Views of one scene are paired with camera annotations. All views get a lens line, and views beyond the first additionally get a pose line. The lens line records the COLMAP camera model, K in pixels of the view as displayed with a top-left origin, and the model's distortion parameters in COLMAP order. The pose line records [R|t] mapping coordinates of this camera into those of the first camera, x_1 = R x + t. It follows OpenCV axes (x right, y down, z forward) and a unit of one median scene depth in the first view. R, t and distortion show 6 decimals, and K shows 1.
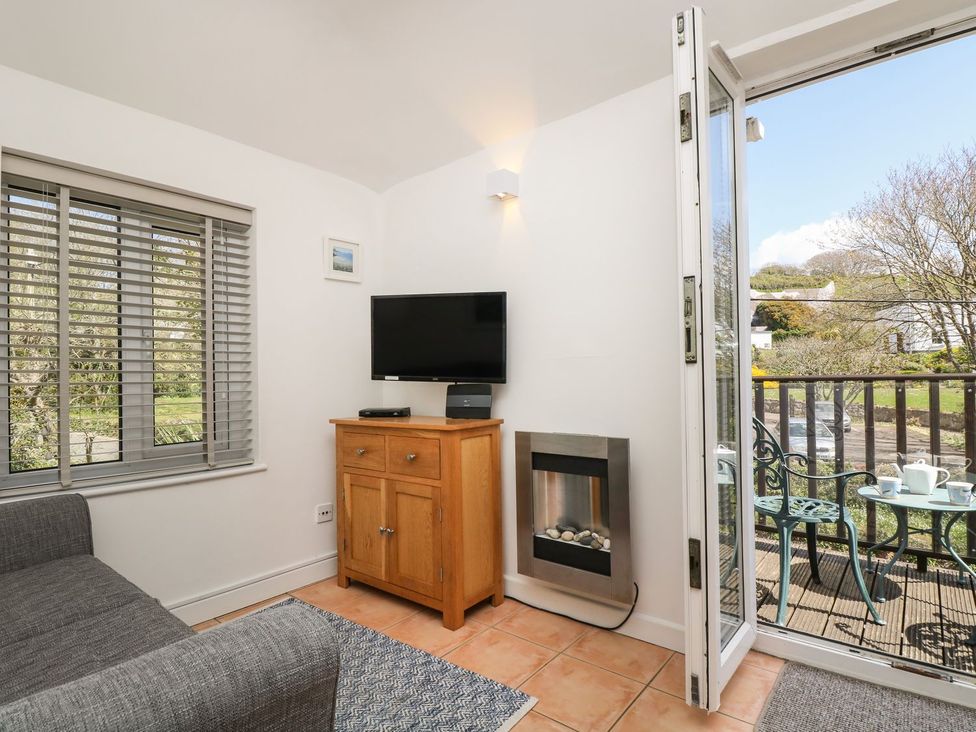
lens RADIAL K [[521.4, 0, 491.7], [0, 521.4, 369.5], [0, 0, 1]] dist [0.028958, -0.029226]
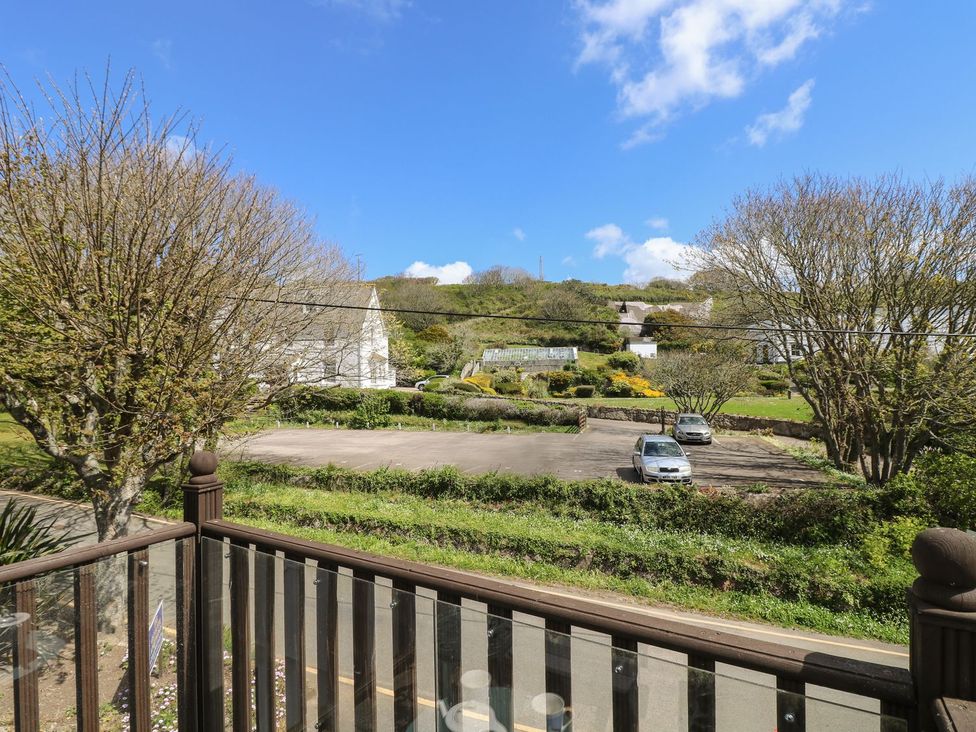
lens RADIAL K [[521.4, 0, 491.7], [0, 521.4, 369.5], [0, 0, 1]] dist [0.028958, -0.029226]
pose [[0.985479, 0.001531, 0.169790, 0.149511], [0.000418, 0.999934, -0.011441, -0.031305], [-0.169796, 0.011346, 0.985414, 0.098190]]
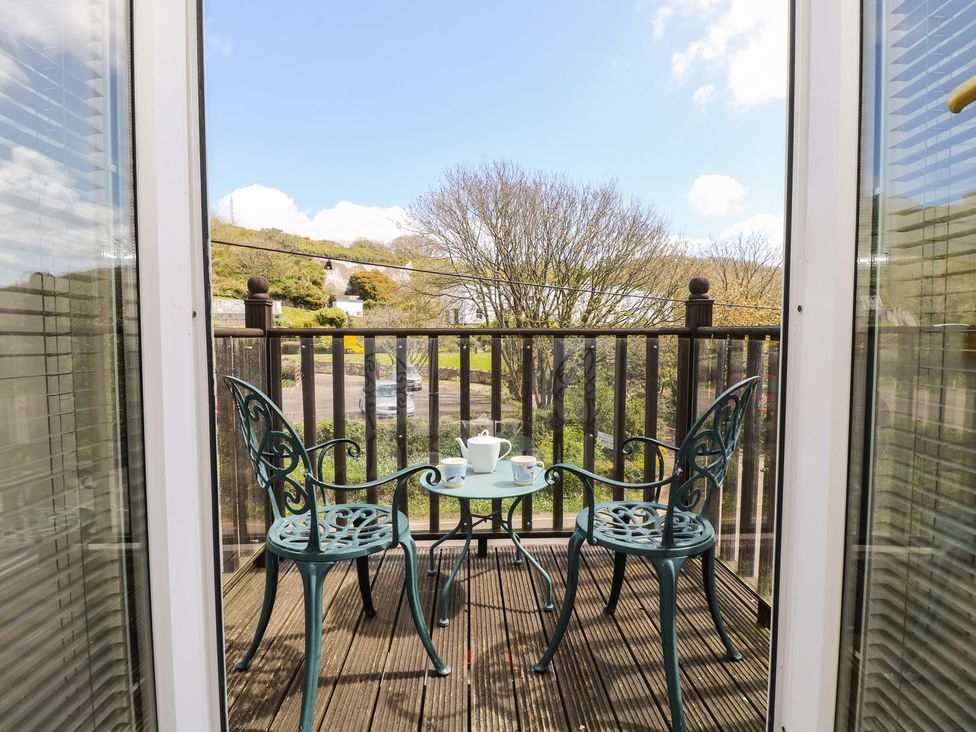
lens RADIAL K [[521.4, 0, 491.7], [0, 521.4, 369.5], [0, 0, 1]] dist [0.028958, -0.029226]
pose [[0.745235, -0.027490, 0.666235, 0.045152], [-0.016093, 0.998117, 0.059185, 0.004424], [-0.666608, -0.054829, 0.743389, 0.061959]]
